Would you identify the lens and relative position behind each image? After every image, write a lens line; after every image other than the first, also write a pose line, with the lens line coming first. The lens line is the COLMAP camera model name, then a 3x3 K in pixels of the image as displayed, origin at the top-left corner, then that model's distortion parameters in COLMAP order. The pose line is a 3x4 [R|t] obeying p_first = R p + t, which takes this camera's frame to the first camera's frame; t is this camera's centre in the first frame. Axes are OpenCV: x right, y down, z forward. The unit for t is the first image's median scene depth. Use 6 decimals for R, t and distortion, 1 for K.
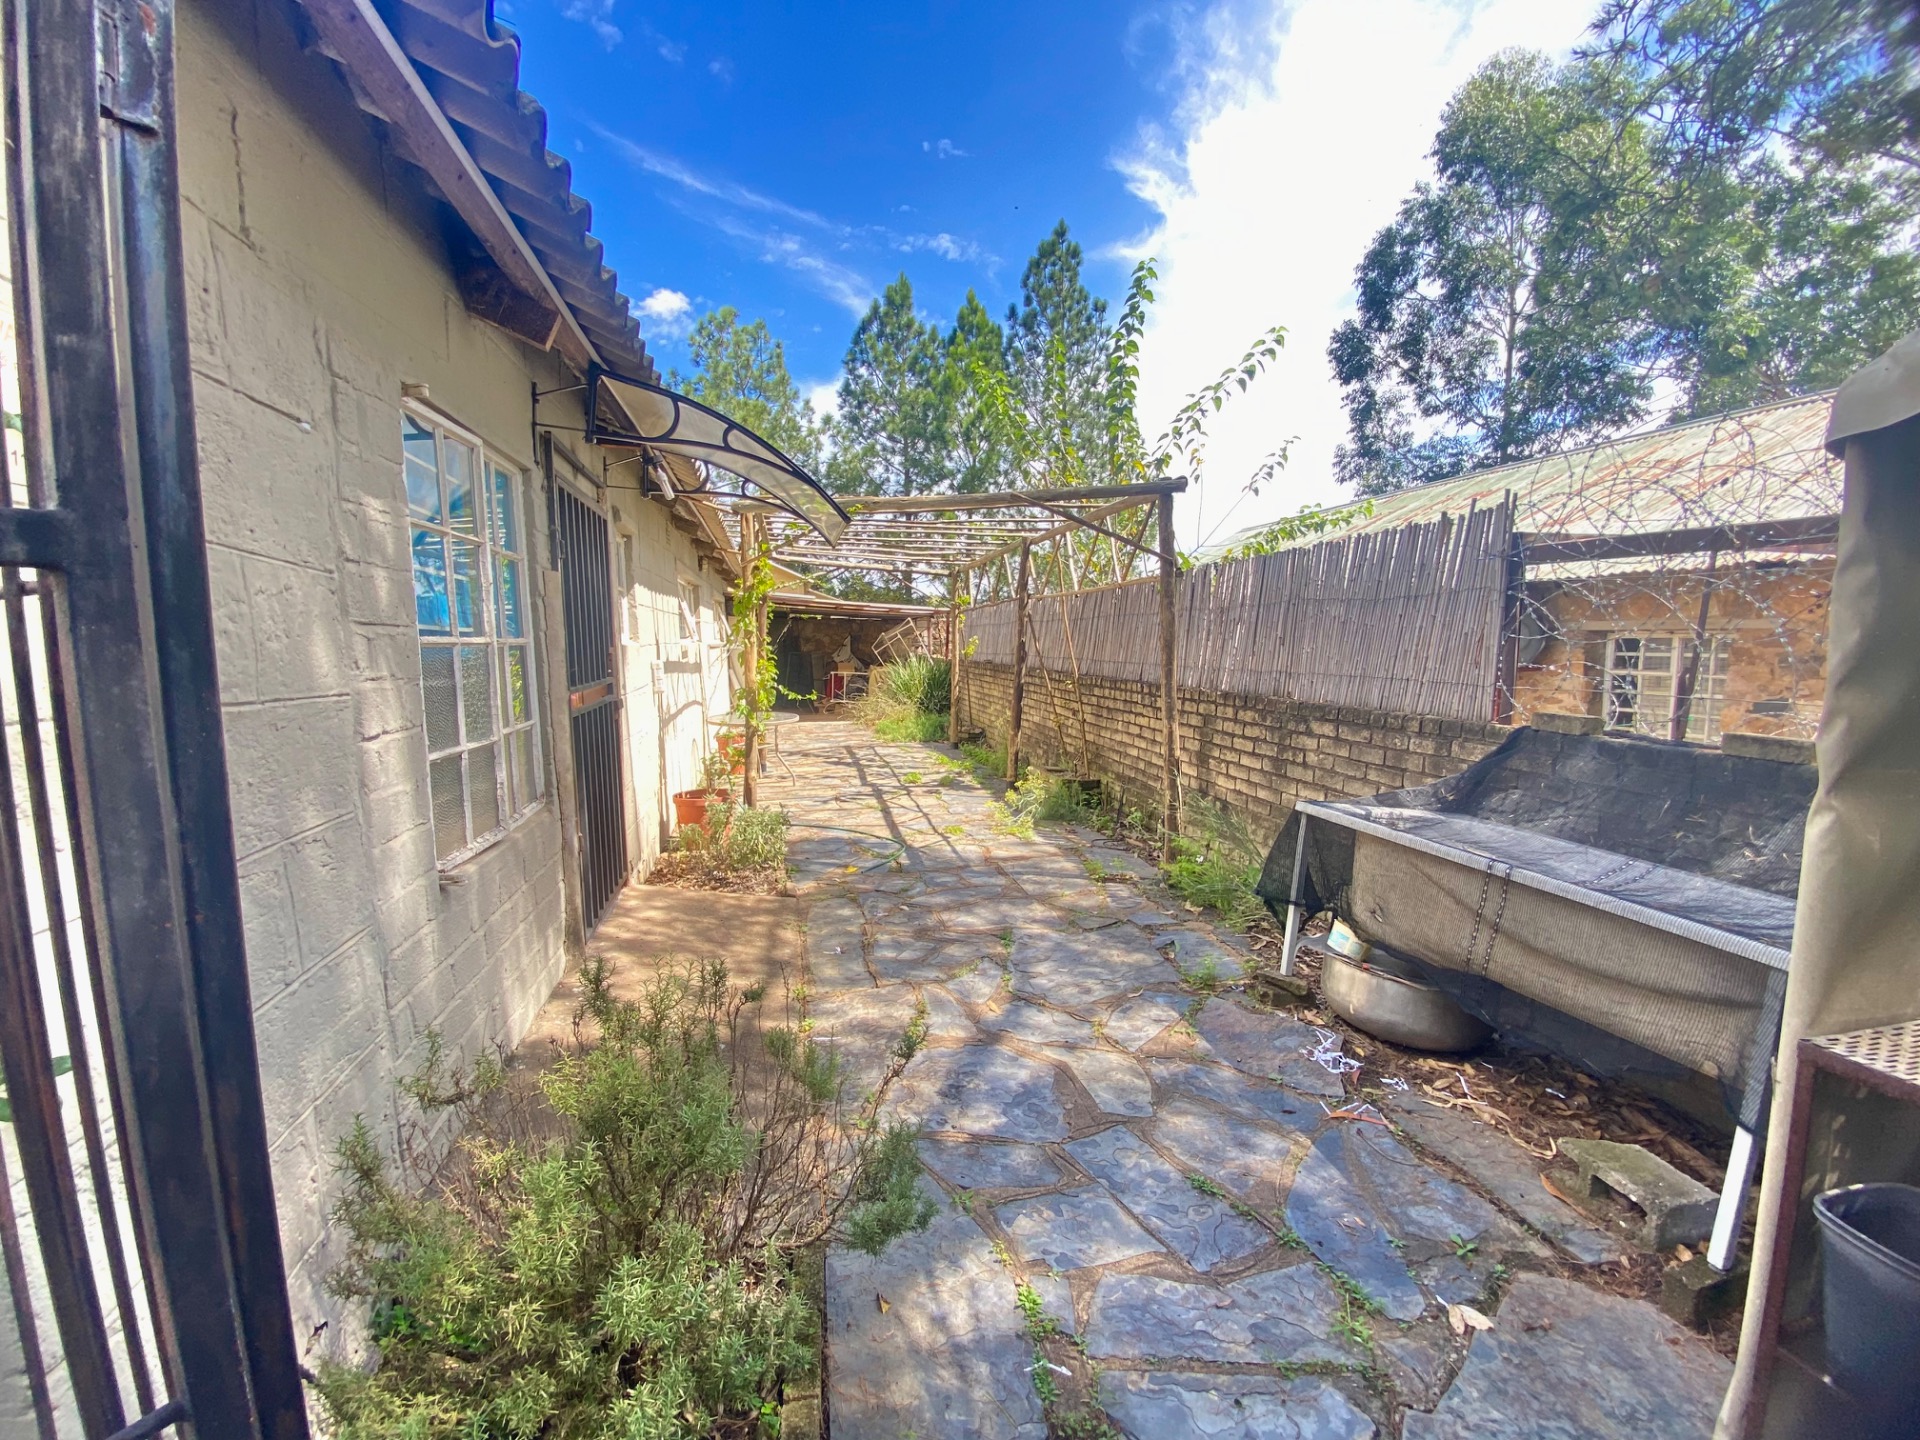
lens RADIAL K [[764.4, 0, 922.8], [0, 764.4, 724.6], [0, 0, 1]] dist [0.068273, -0.039811]
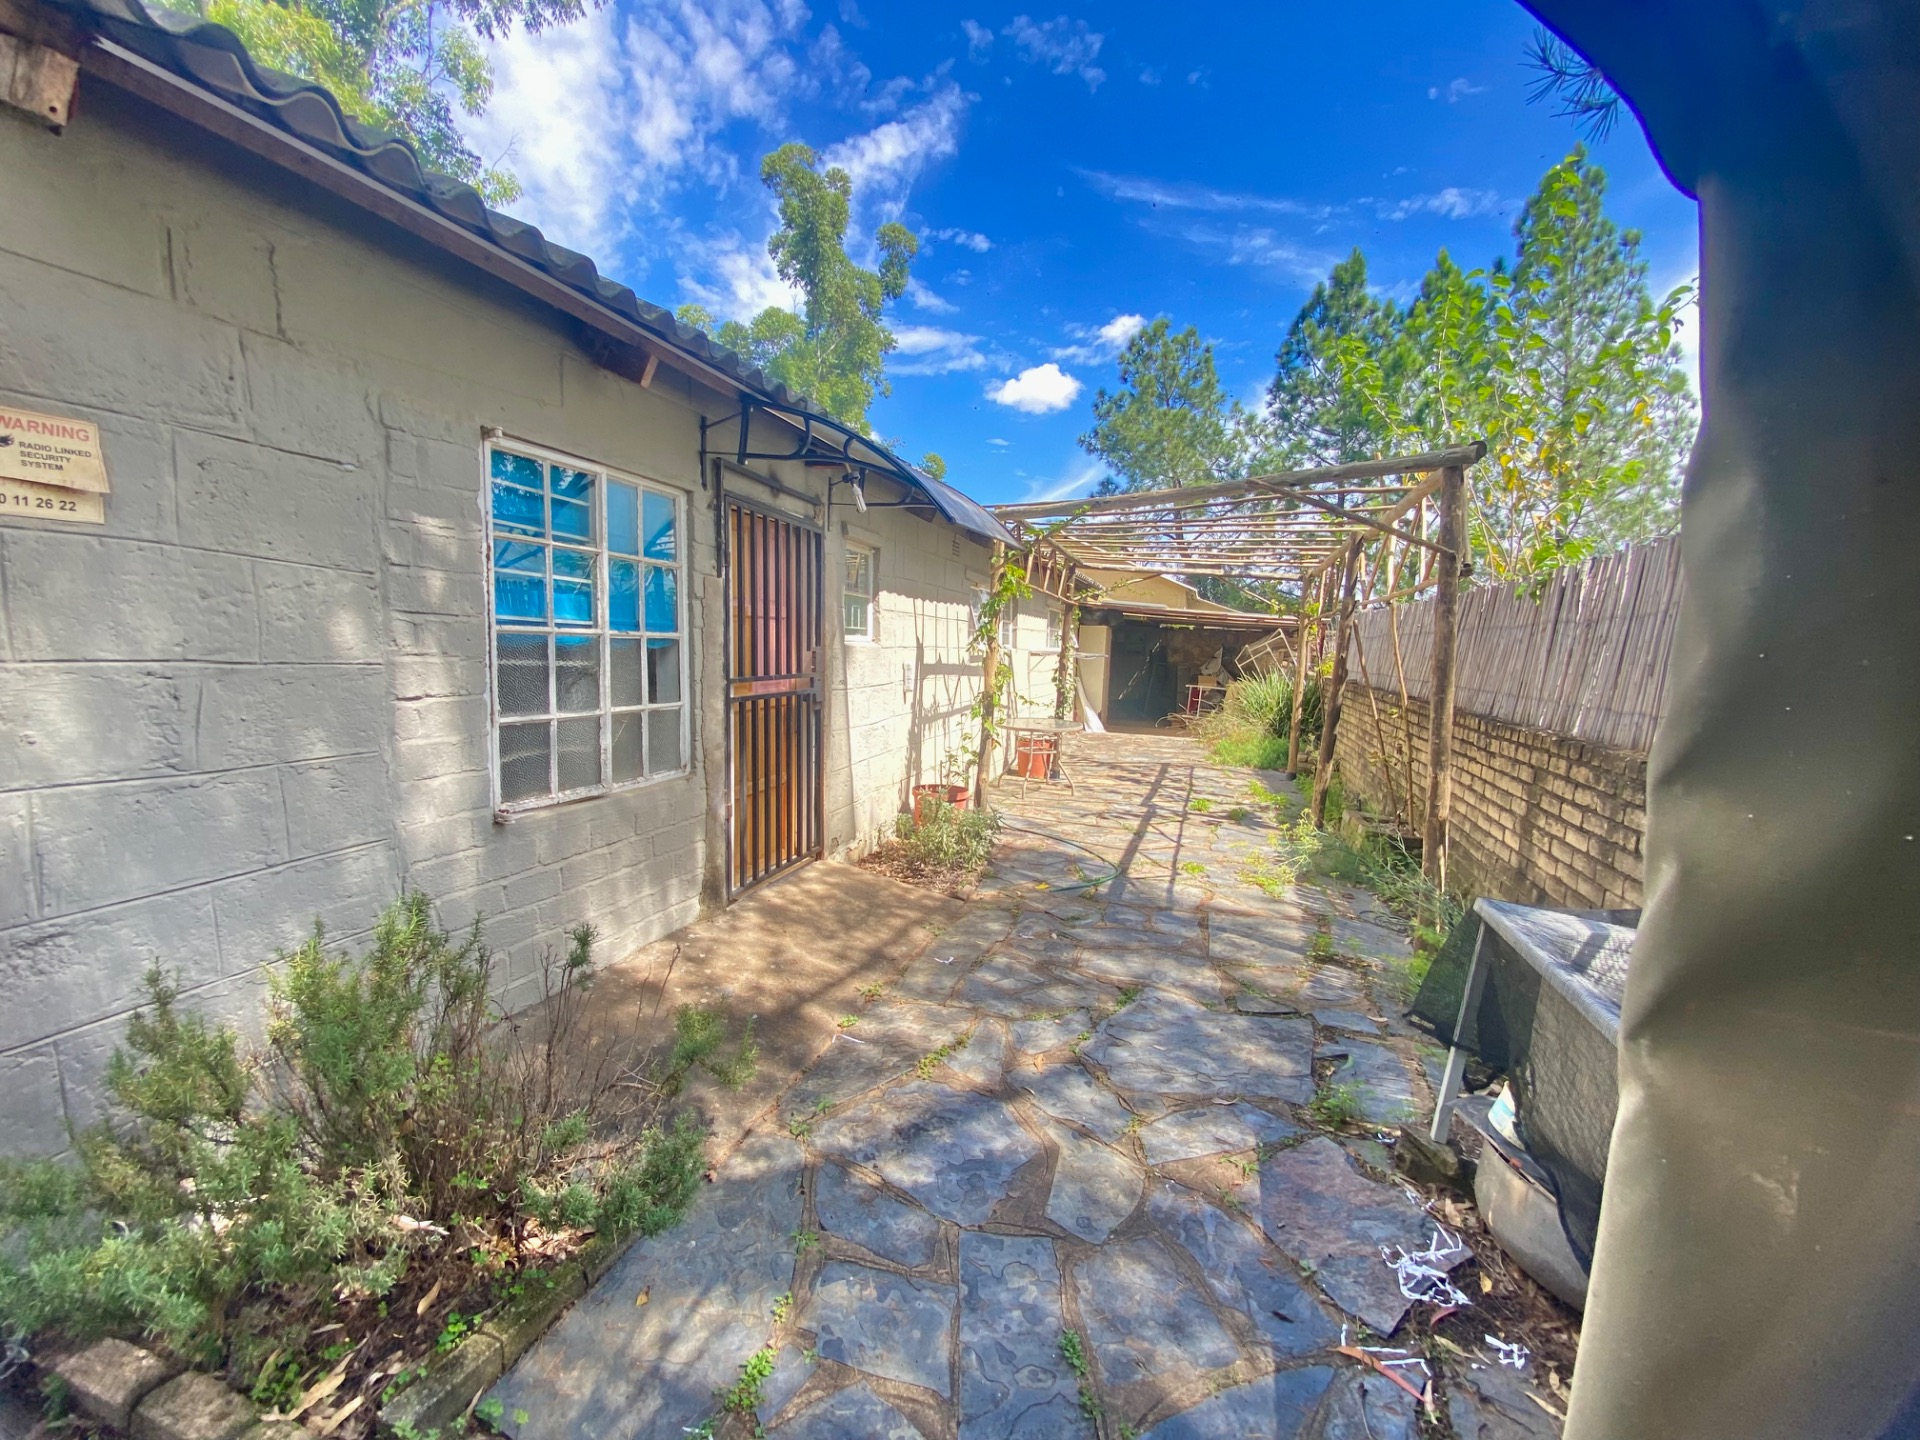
lens RADIAL K [[754.5, 0, 912.3], [0, 754.5, 726.4], [0, 0, 1]] dist [0.017783, -0.015762]
pose [[0.864524, 0.086157, -0.495151, 0.236306], [-0.089638, 0.995833, 0.016770, -0.011877], [0.494533, 0.029886, 0.868645, 0.108336]]
